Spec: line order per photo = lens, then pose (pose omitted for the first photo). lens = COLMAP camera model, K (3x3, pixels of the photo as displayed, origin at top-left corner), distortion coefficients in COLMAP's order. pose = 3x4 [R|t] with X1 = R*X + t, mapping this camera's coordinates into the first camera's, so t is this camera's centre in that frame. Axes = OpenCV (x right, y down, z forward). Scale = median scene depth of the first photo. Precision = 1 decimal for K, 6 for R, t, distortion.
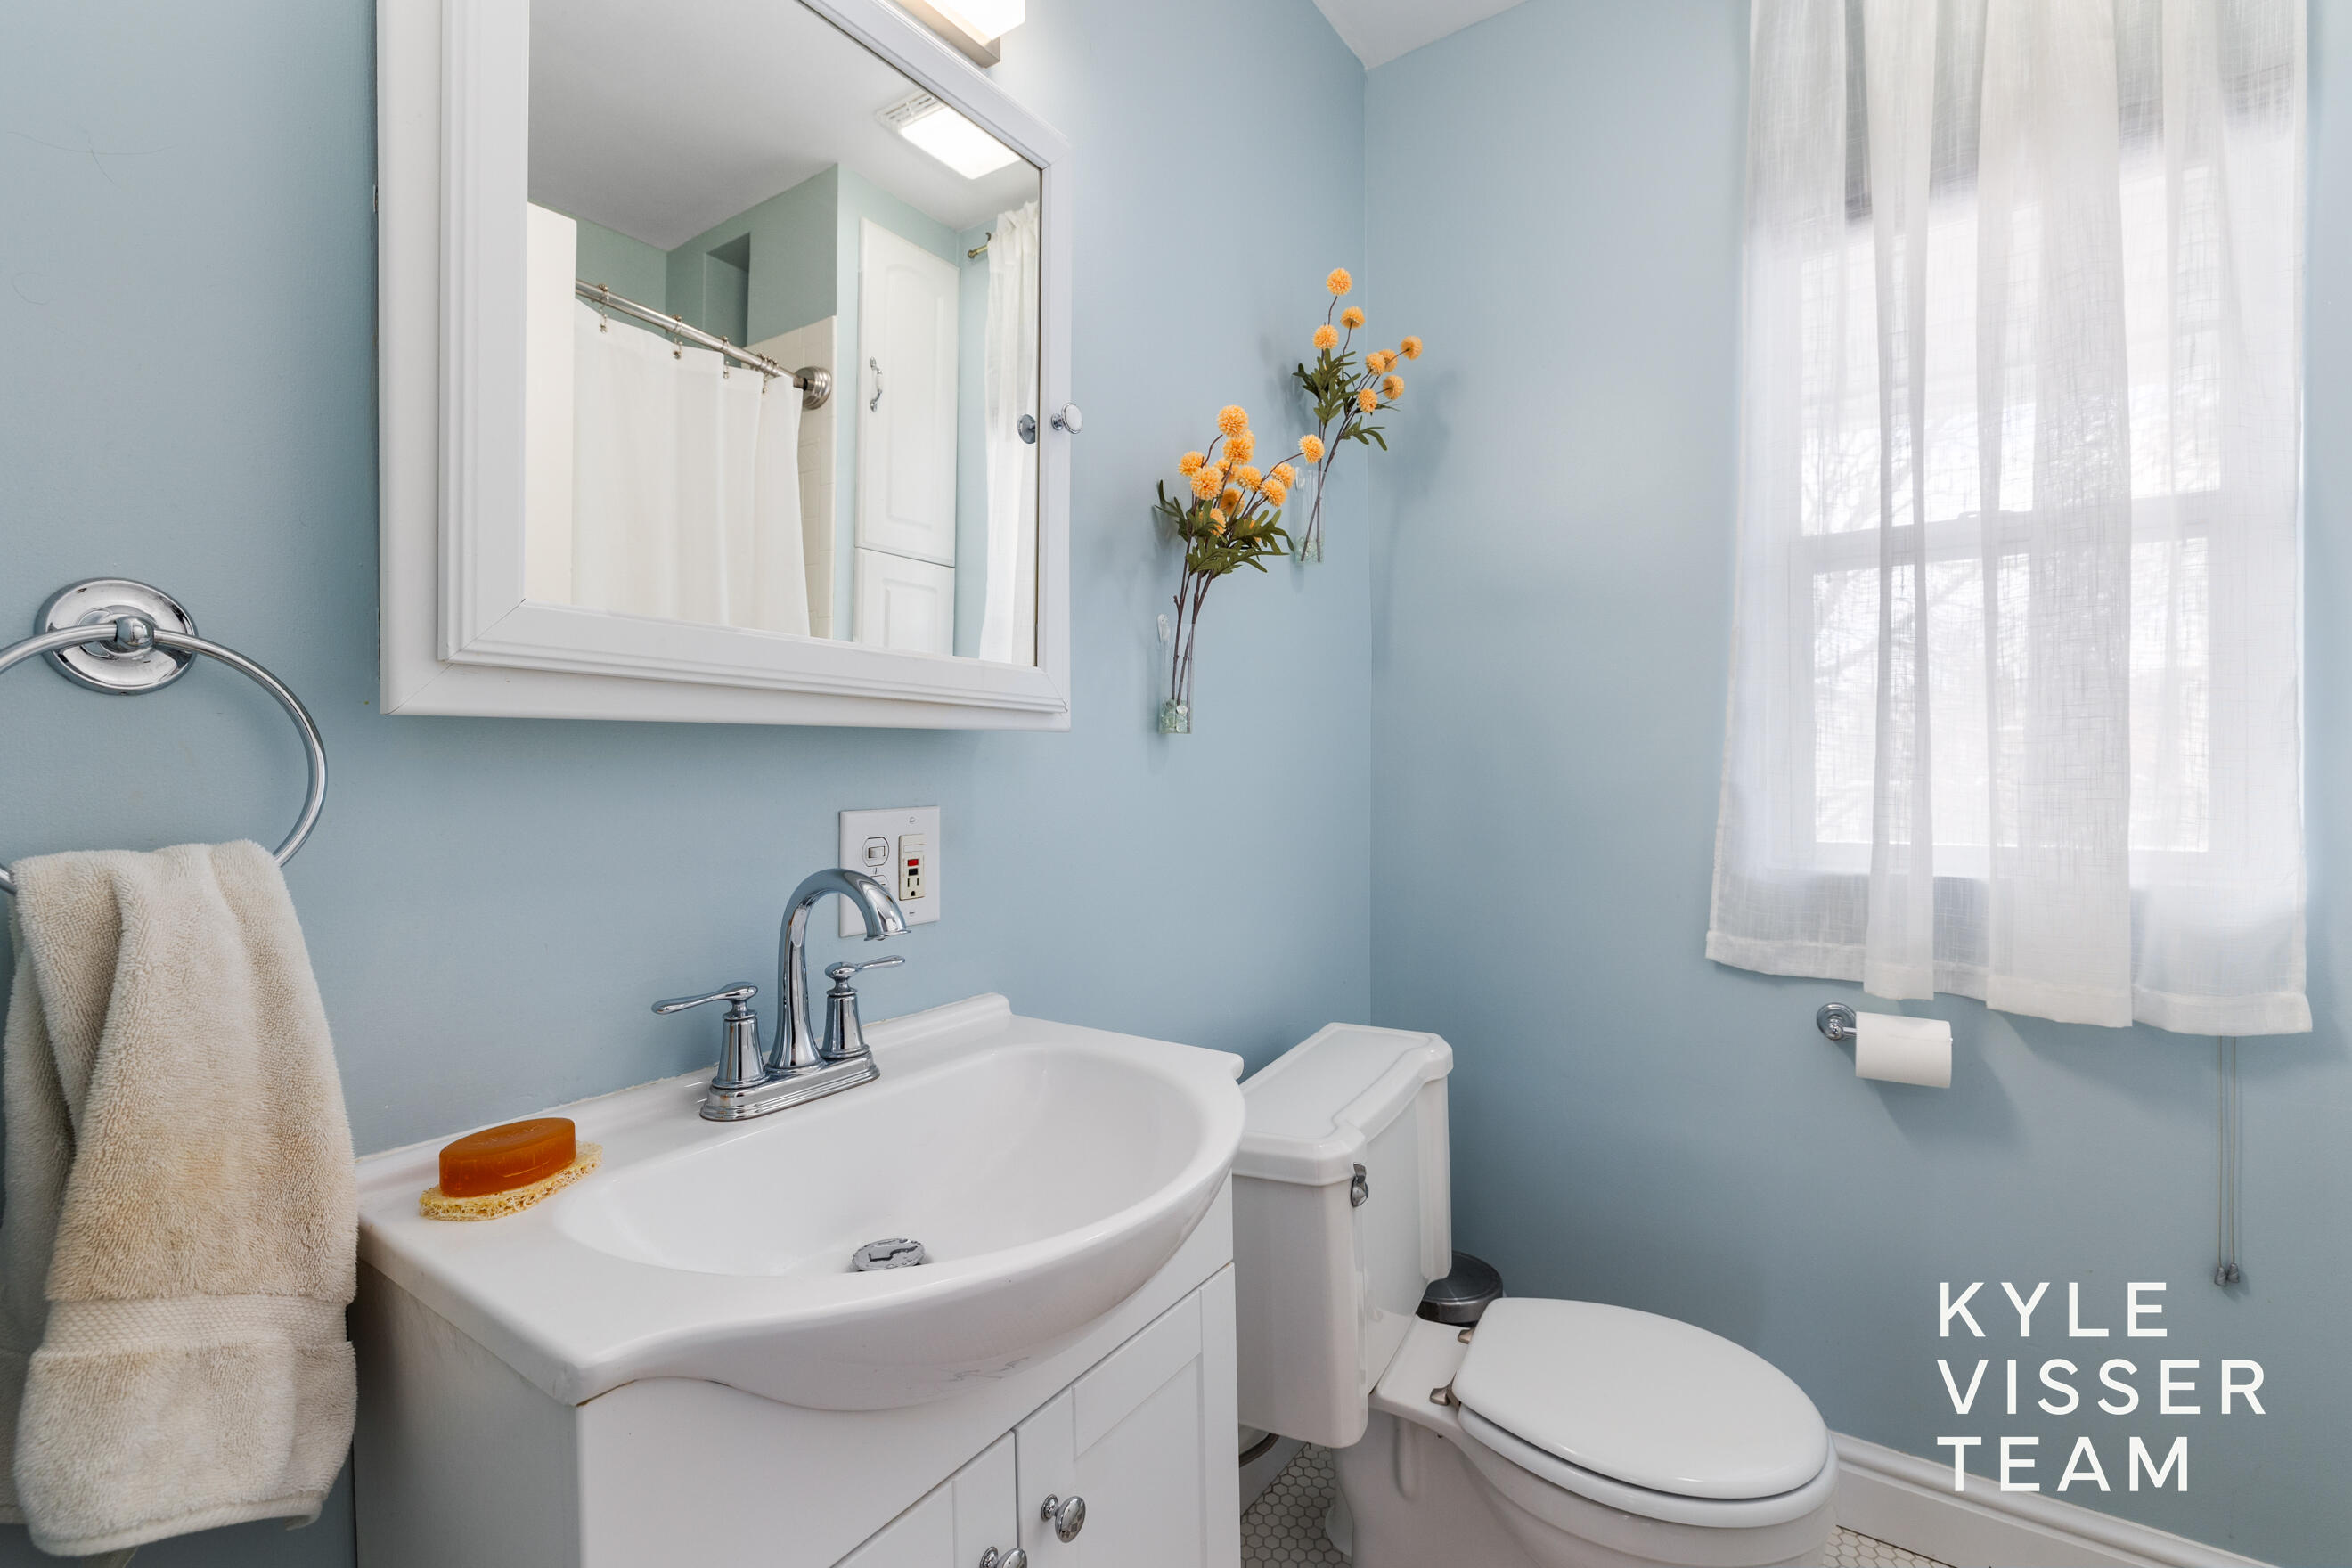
lens RADIAL K [[1046.7, 0, 1166.6], [0, 1046.7, 779.7], [0, 0, 1]] dist [0.001452, 0.000011]
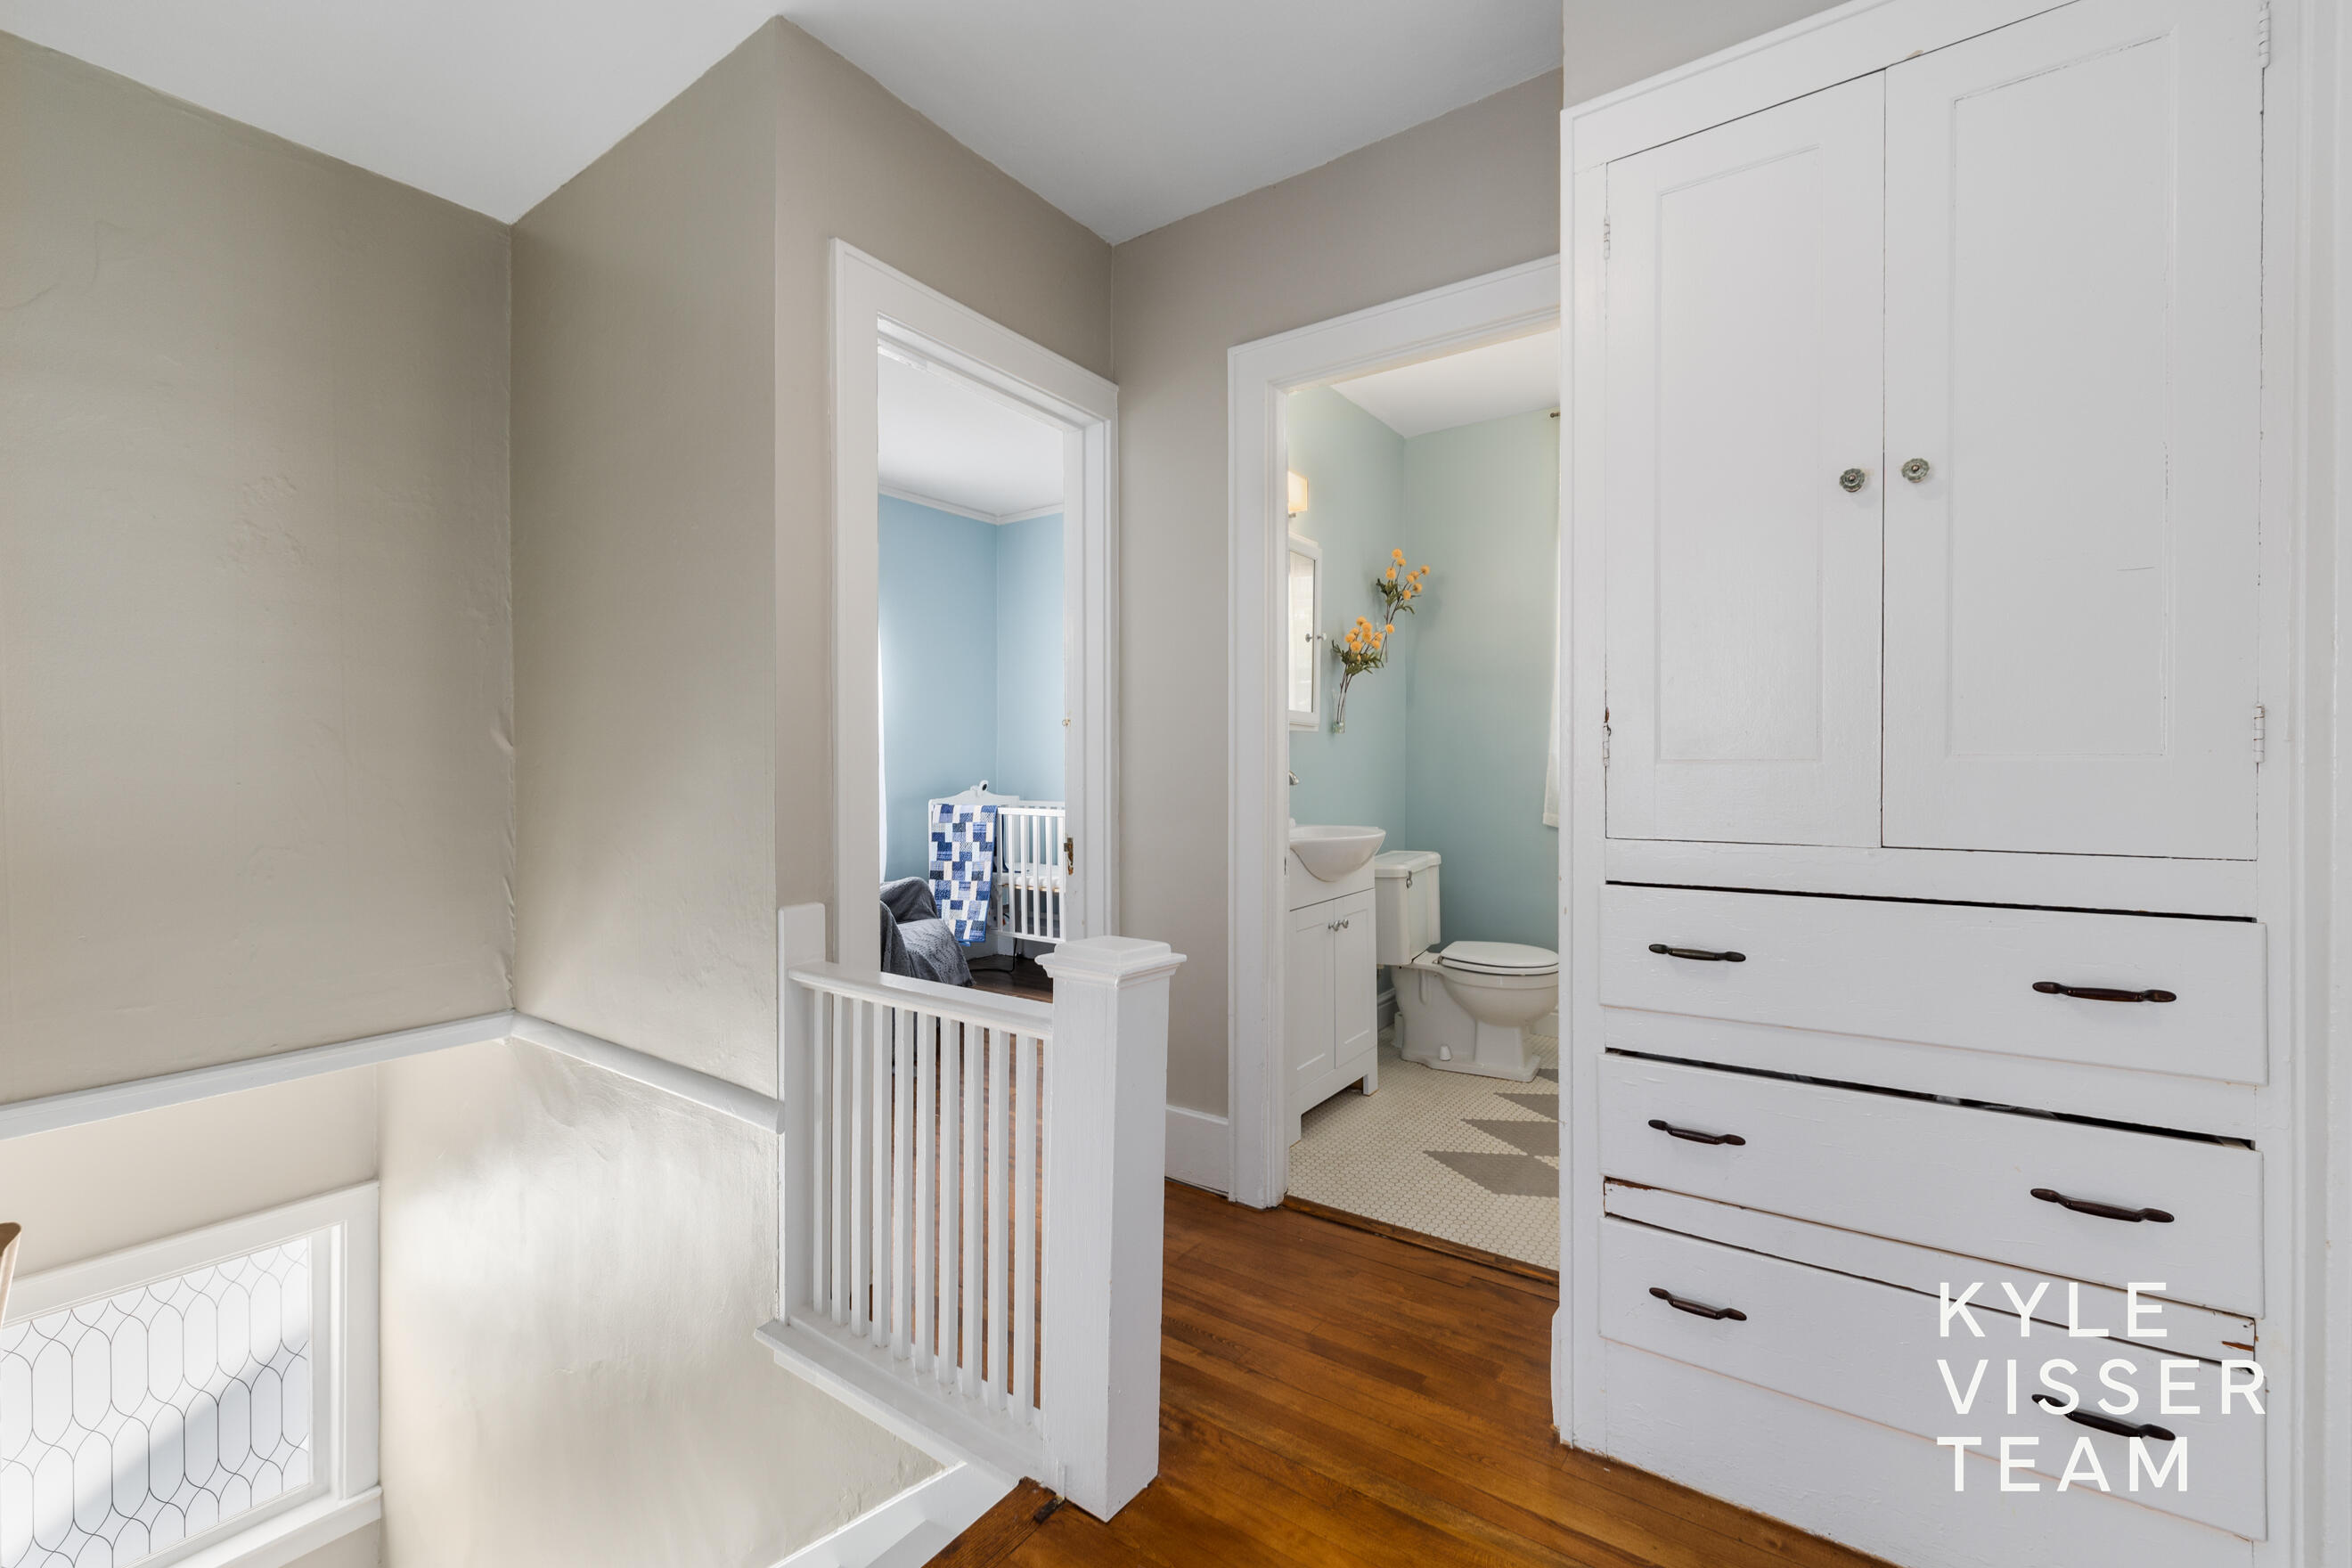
lens RADIAL K [[987.5, 0, 1183.6], [0, 987.5, 772.8], [0, 0, 1]] dist [-0.001069, -0.000008]
pose [[0.999995, 0.002412, 0.002007, -0.387818], [-0.002416, 0.999995, 0.001823, 0.054695], [-0.002002, -0.001828, 0.999996, -1.519154]]
